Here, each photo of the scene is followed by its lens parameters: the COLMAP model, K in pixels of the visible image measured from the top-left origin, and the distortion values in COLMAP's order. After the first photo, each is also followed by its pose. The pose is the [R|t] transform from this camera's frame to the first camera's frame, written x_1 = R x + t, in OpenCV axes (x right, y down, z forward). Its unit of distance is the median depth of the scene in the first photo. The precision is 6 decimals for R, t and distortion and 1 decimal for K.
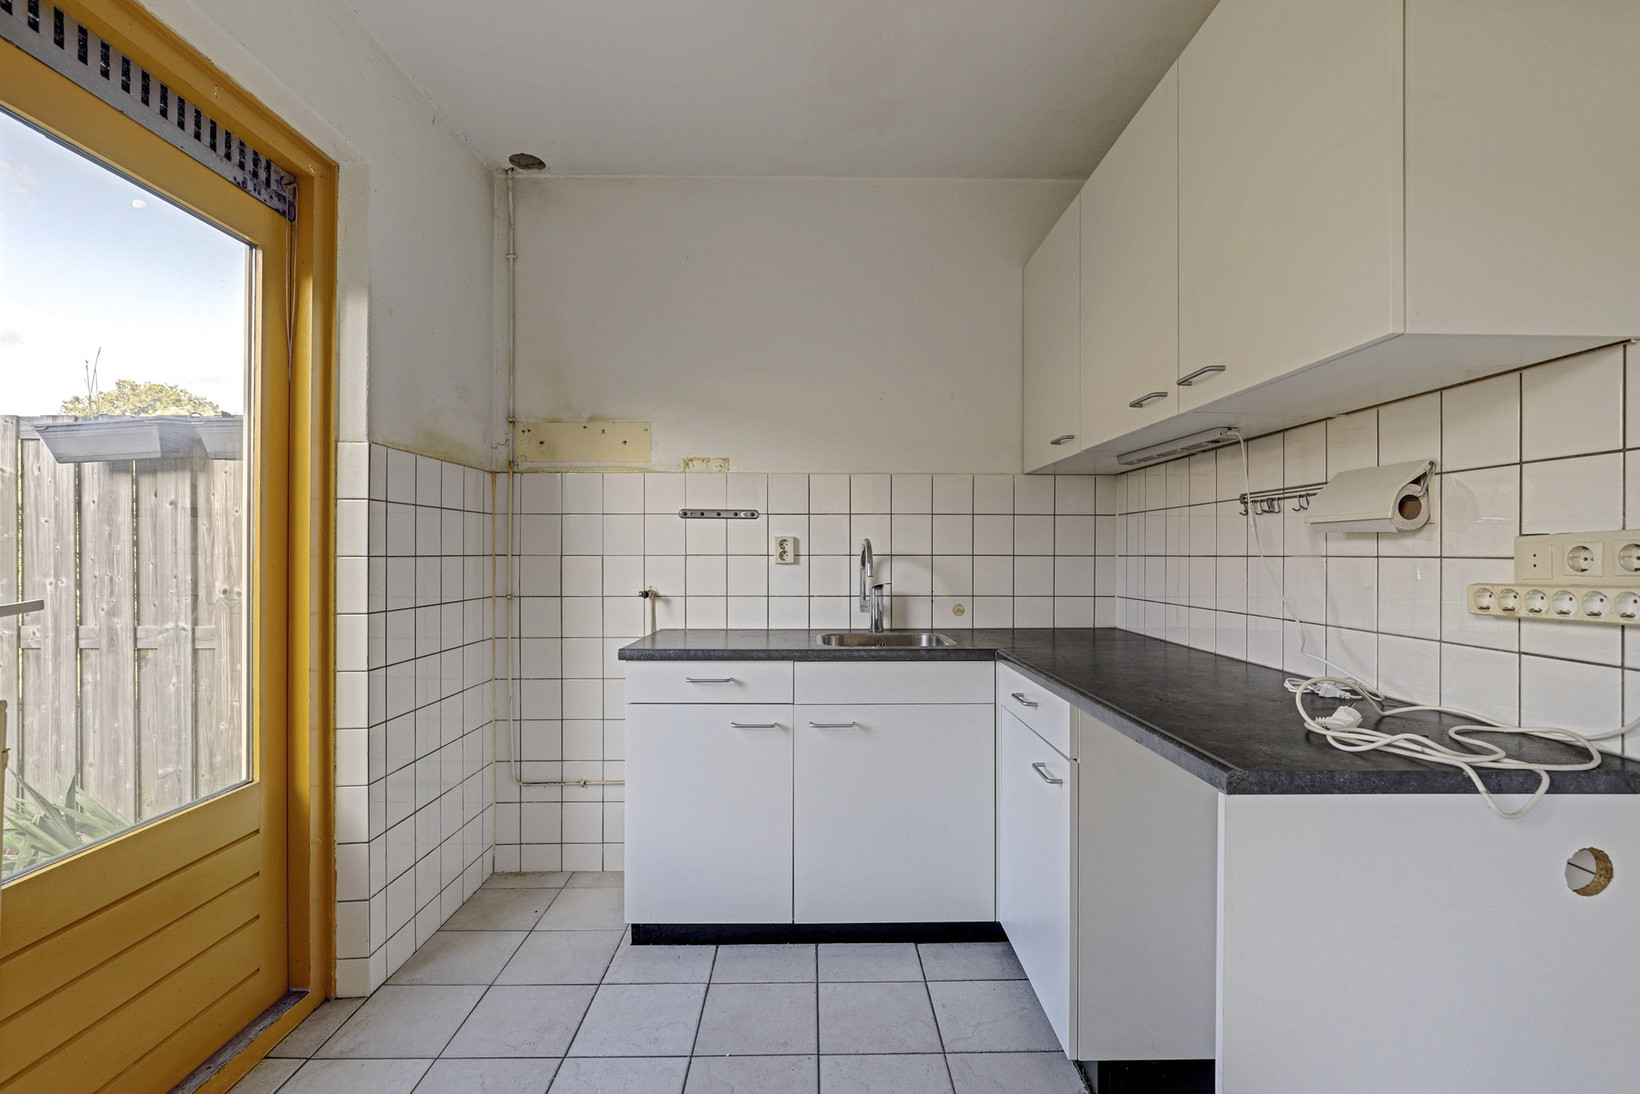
lens RADIAL K [[752.1, 0, 823.1], [0, 752.1, 548.0], [0, 0, 1]] dist [-0.018521, 0.006319]
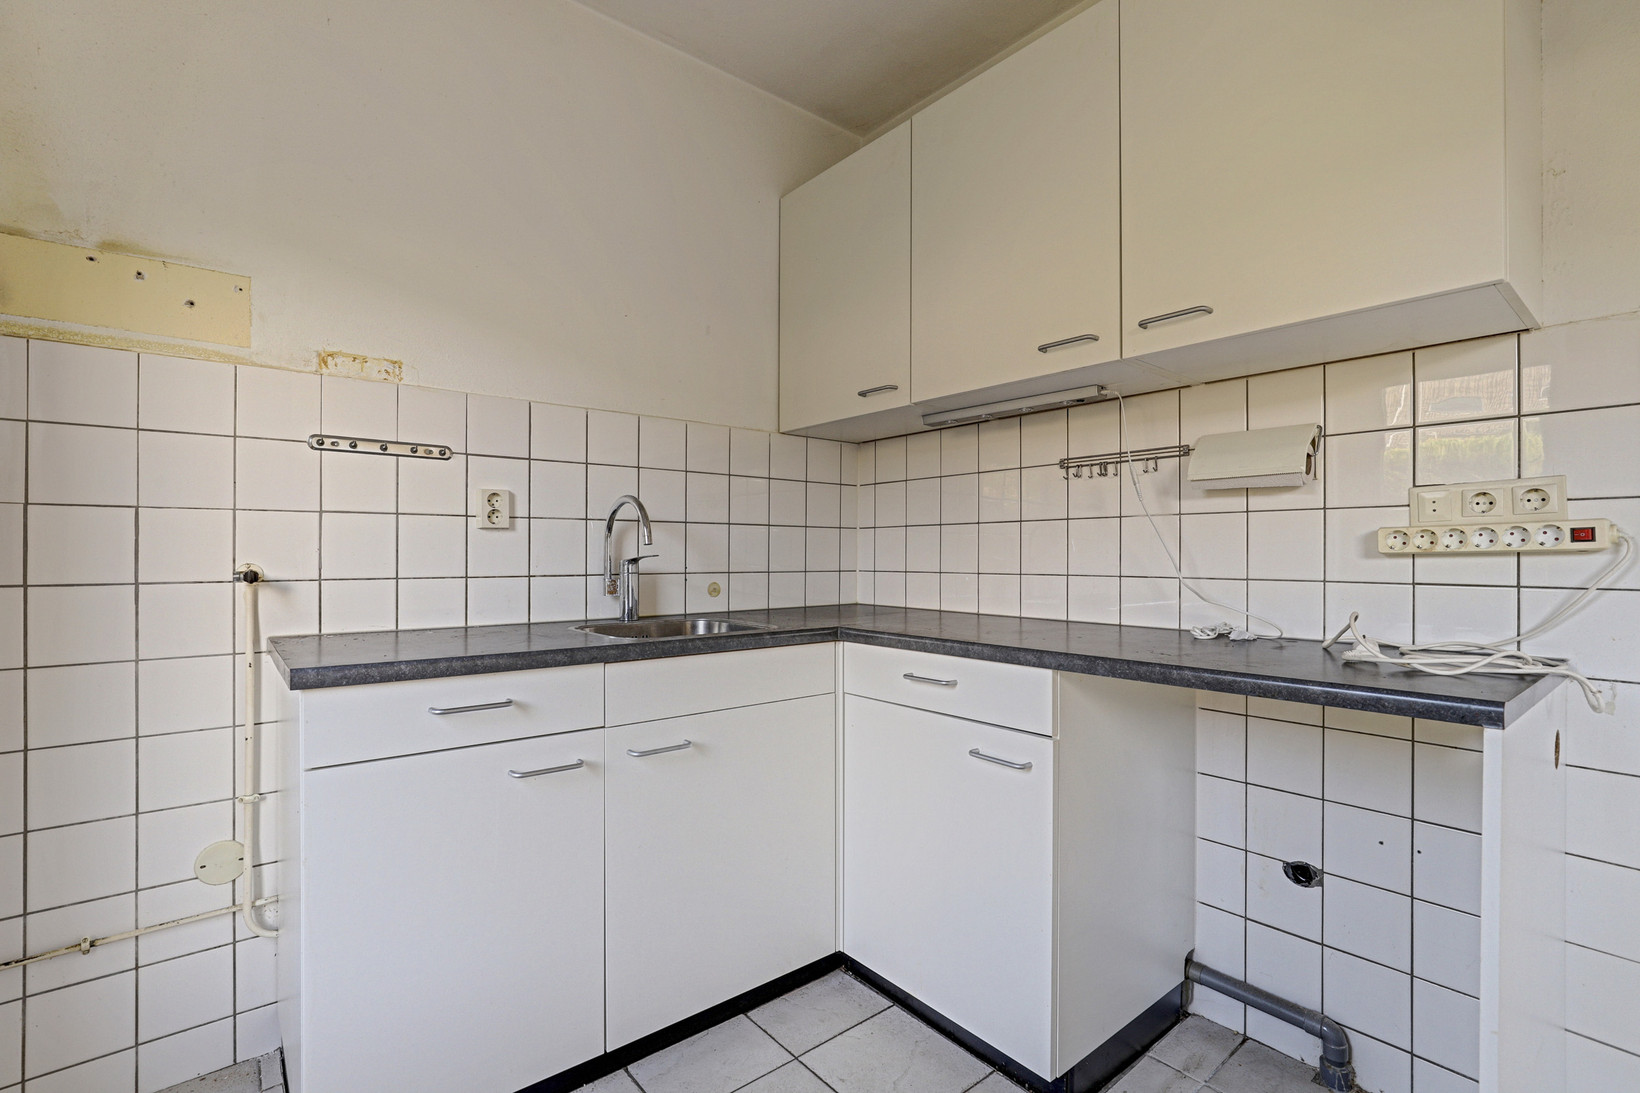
lens RADIAL K [[752.1, 0, 823.7], [0, 752.1, 550.0], [0, 0, 1]] dist [-0.018521, 0.006319]
pose [[0.780184, 0.003615, 0.625540, -0.247034], [-0.004190, 0.999991, -0.000553, 0.039688], [-0.625536, -0.002190, 0.780192, 0.286827]]
